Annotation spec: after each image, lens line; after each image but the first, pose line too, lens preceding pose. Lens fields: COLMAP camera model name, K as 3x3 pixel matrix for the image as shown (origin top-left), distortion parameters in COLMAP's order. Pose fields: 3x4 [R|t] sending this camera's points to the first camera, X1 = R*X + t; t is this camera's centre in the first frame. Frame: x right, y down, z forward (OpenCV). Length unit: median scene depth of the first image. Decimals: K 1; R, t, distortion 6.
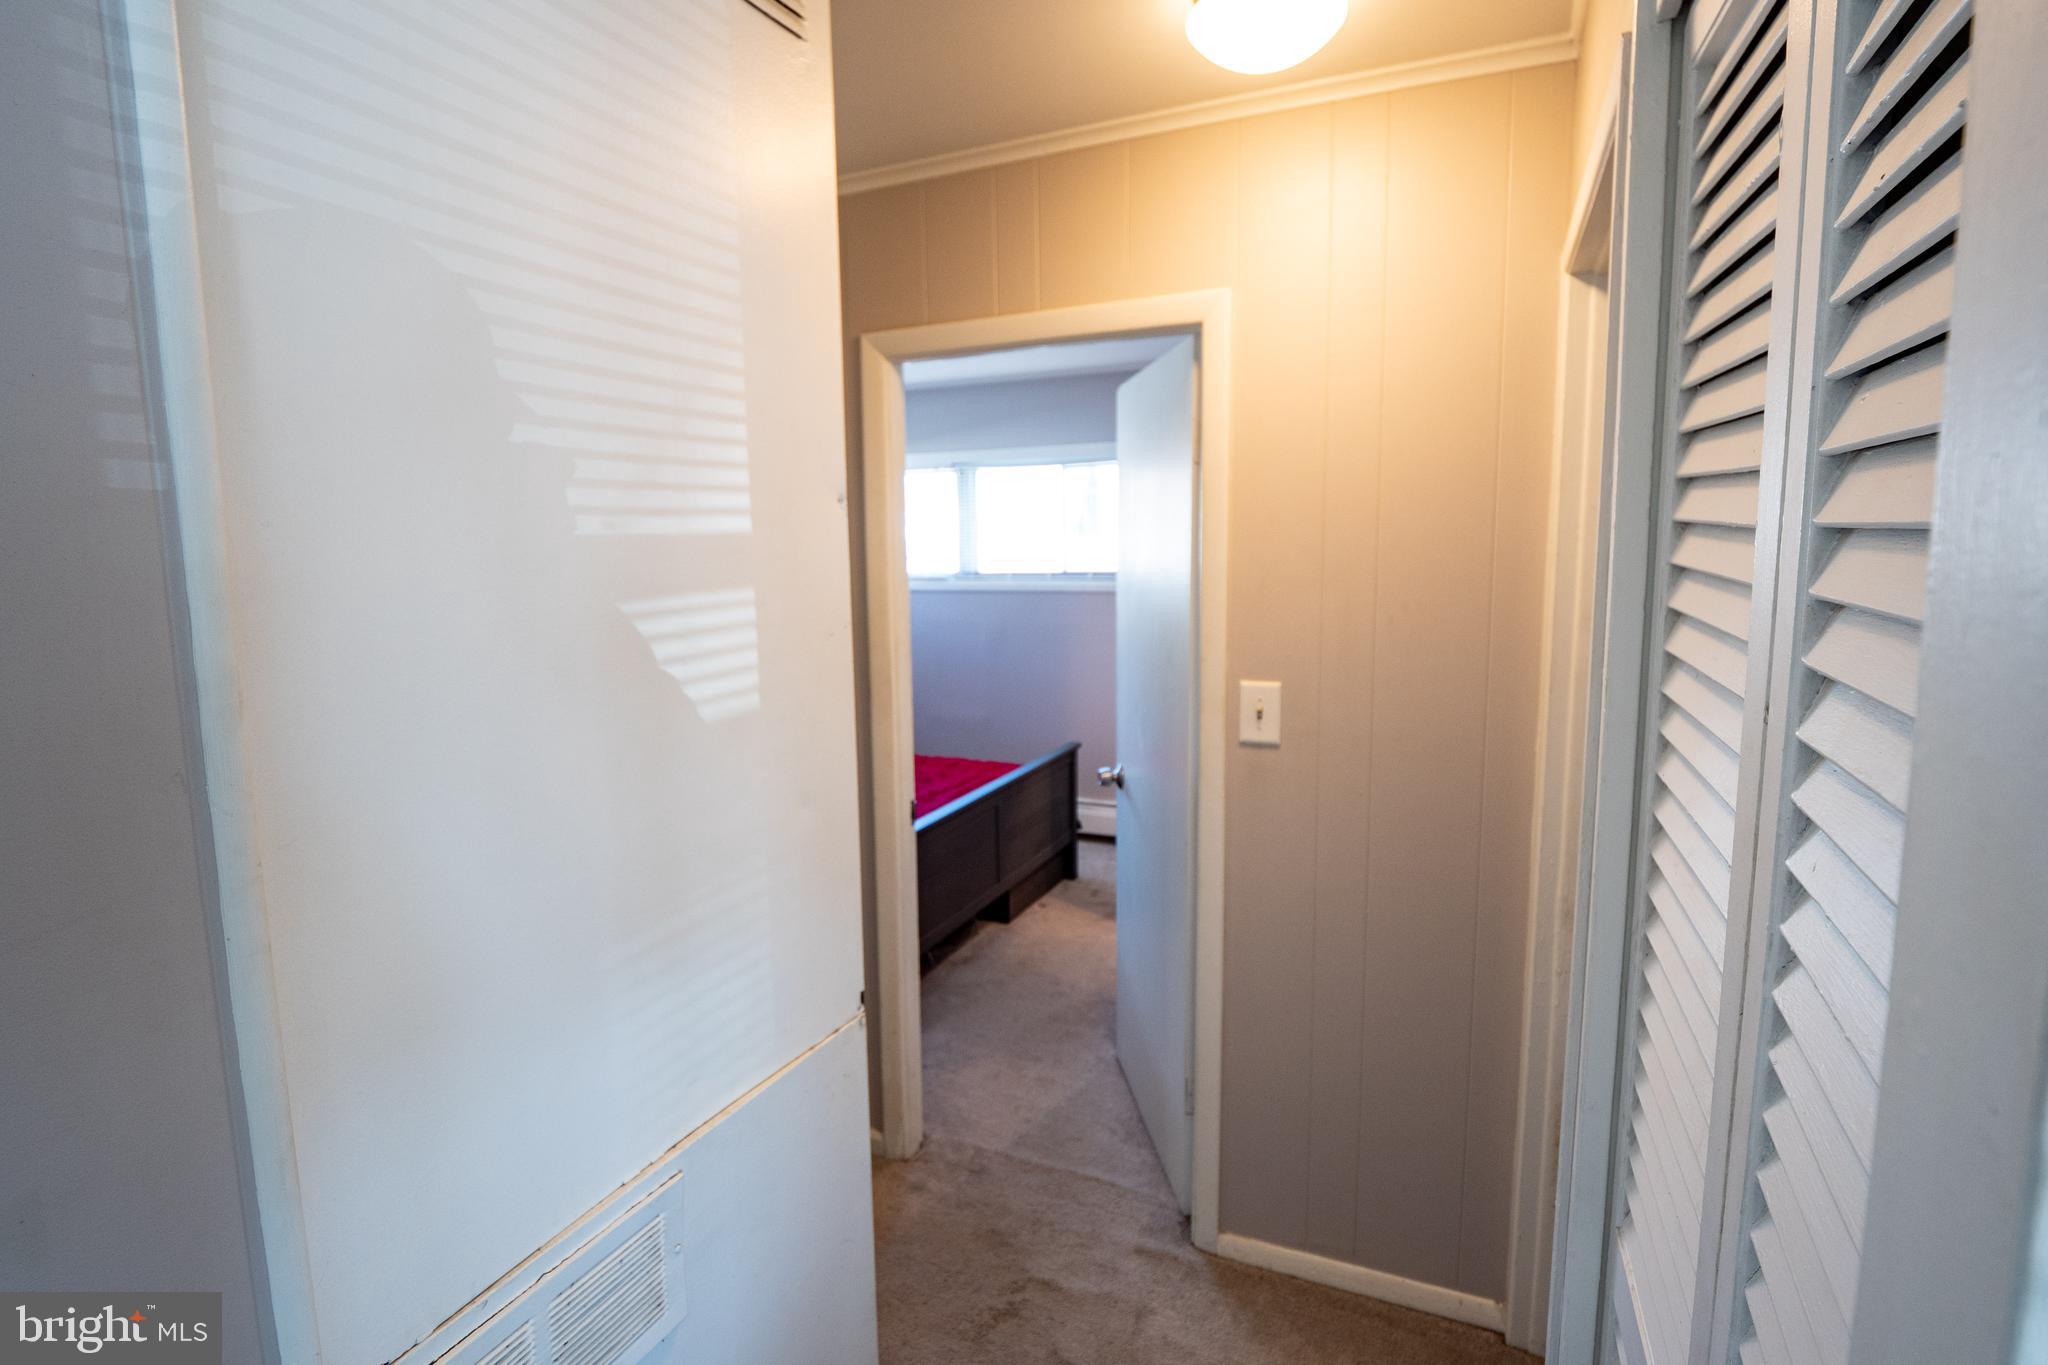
lens RADIAL K [[994.7, 0, 1025.1], [0, 994.7, 661.8], [0, 0, 1]] dist [0.000300, -0.010275]
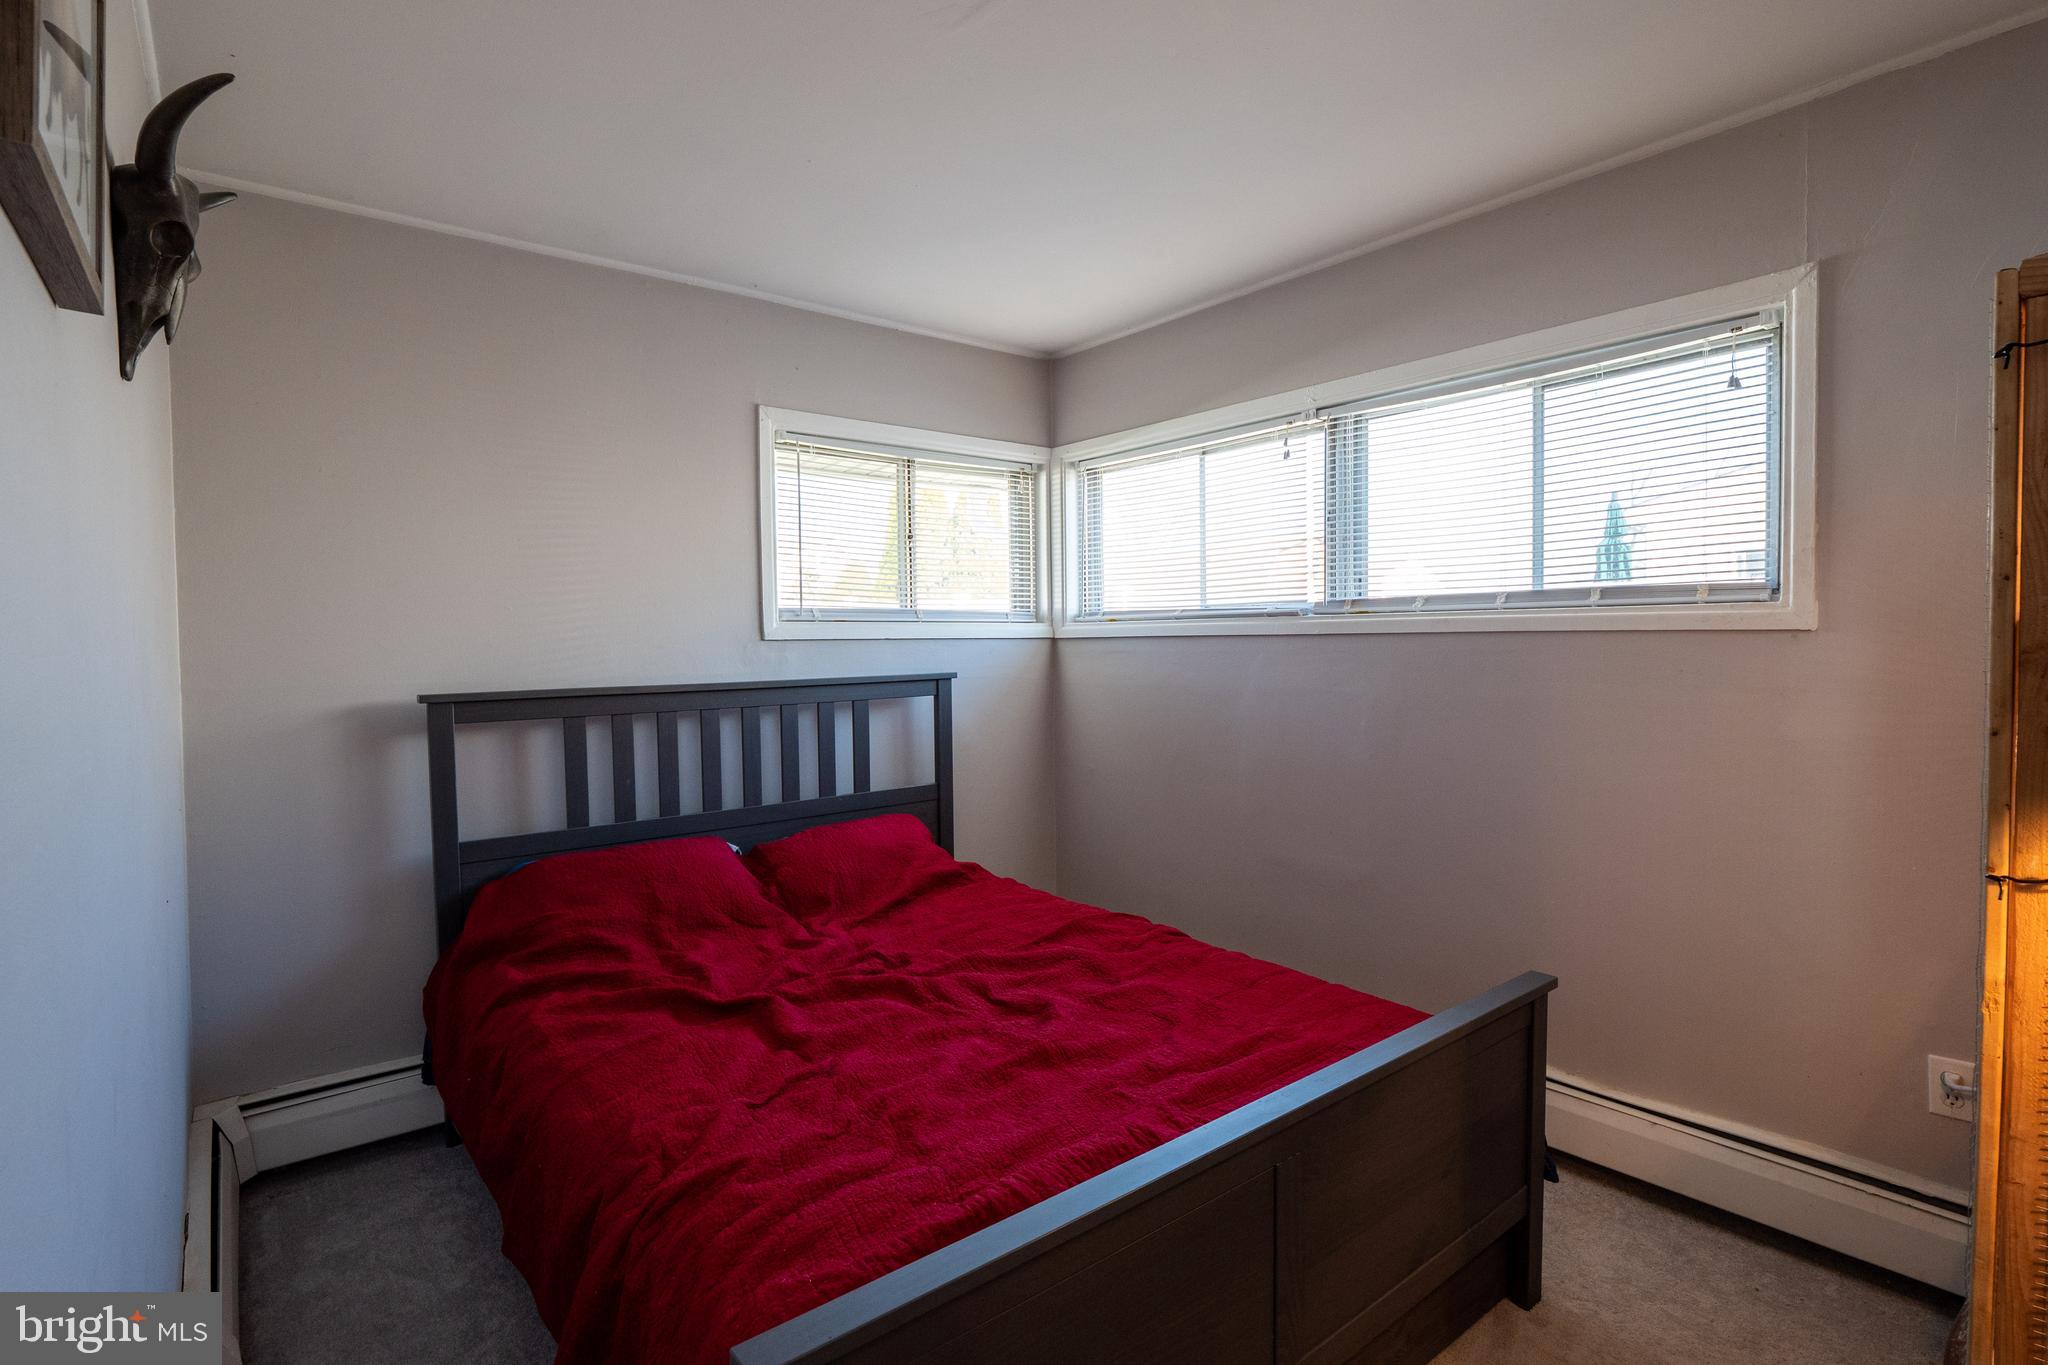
lens RADIAL K [[943.9, 0, 1024.0], [0, 943.9, 682.5], [0, 0, 1]] dist [0.000327, -0.007722]
pose [[0.891585, 0.036159, -0.451408, 0.027813], [-0.072637, 0.995320, -0.063738, 0.002648], [0.446990, 0.089616, 0.890038, 0.505689]]
